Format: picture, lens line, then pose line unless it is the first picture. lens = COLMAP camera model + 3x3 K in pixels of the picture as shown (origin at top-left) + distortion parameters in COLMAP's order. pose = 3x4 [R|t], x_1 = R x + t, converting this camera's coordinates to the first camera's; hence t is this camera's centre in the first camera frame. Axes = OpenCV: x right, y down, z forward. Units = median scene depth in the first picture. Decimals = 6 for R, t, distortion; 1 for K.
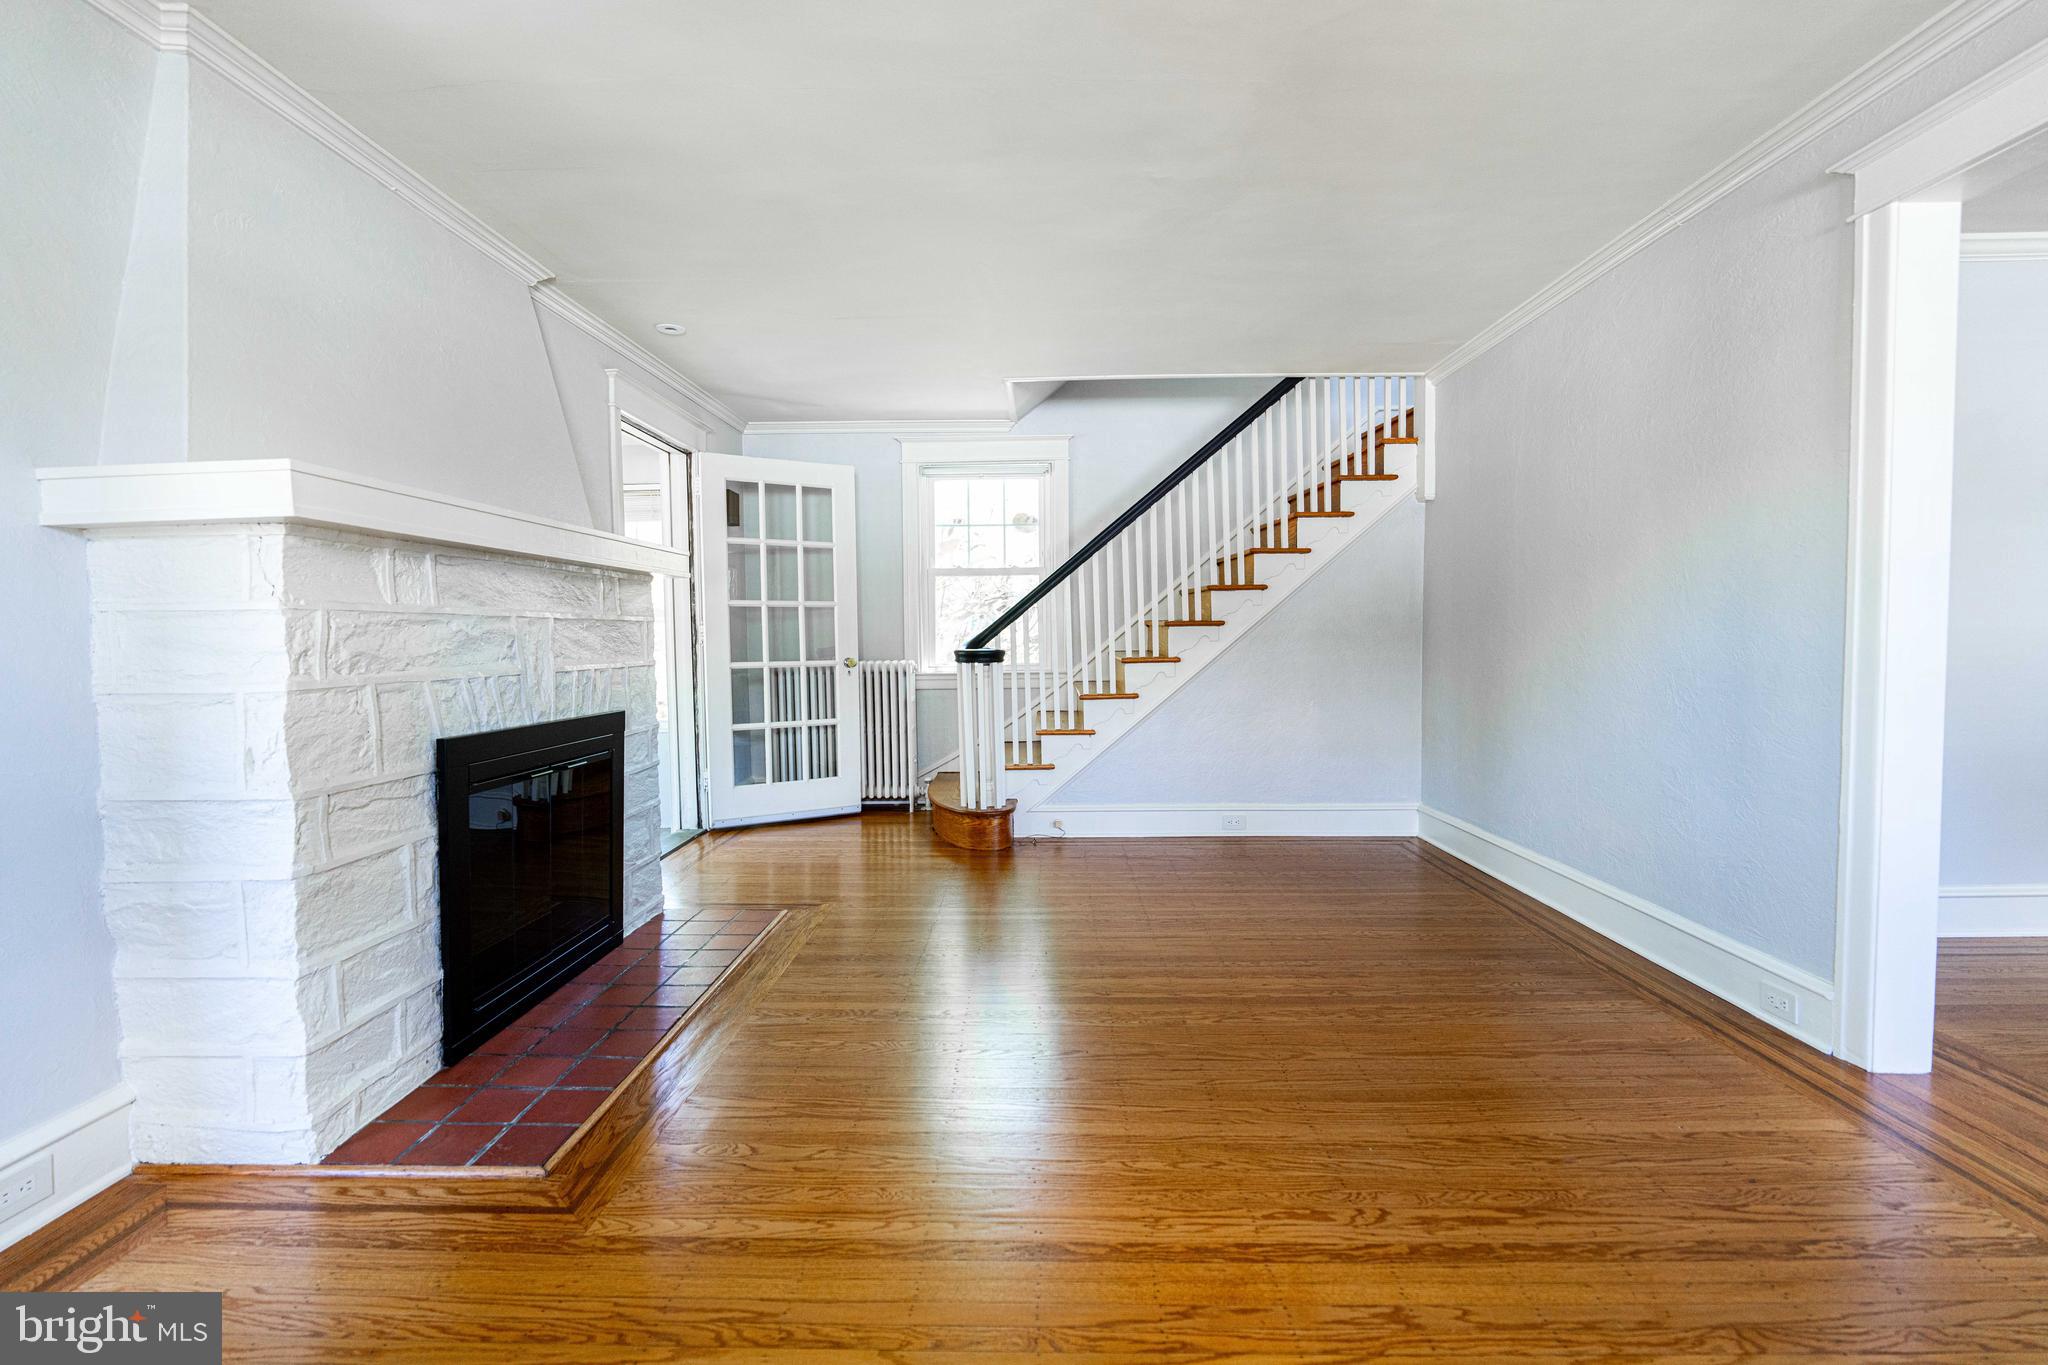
lens RADIAL K [[912.1, 0, 1022.8], [0, 912.1, 671.3], [0, 0, 1]] dist [-0.007737, -0.000032]
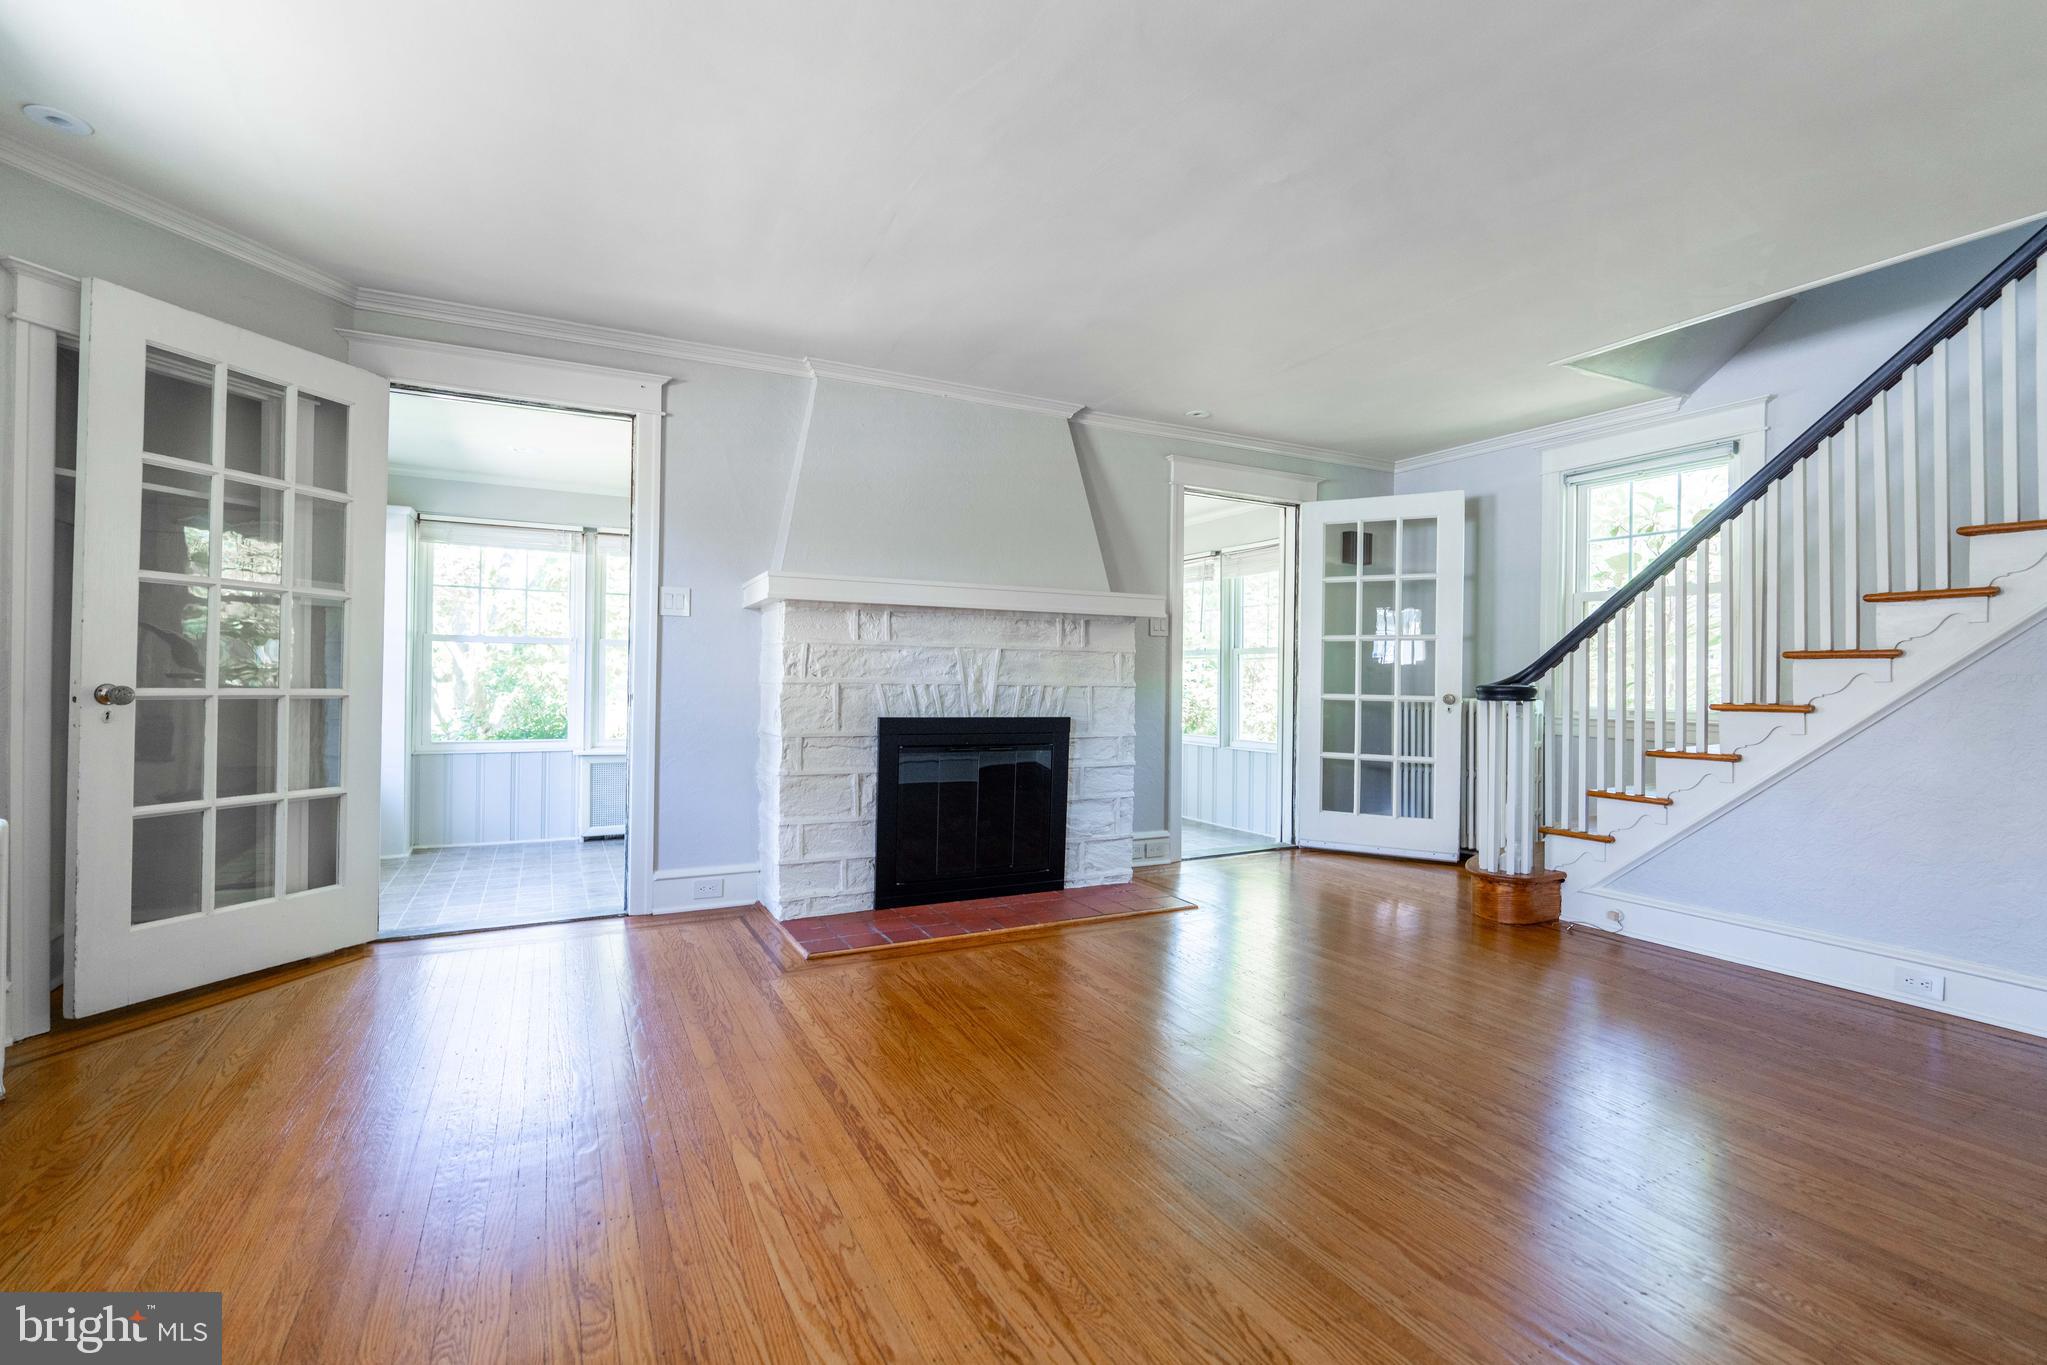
lens RADIAL K [[911.6, 0, 1022.3], [0, 911.6, 671.3], [0, 0, 1]] dist [-0.007737, -0.000032]
pose [[0.482916, 0.010373, -0.875605, 0.928387], [-0.052536, 0.998472, -0.017147, 0.001962], [0.874089, 0.054282, 0.482723, 0.358827]]
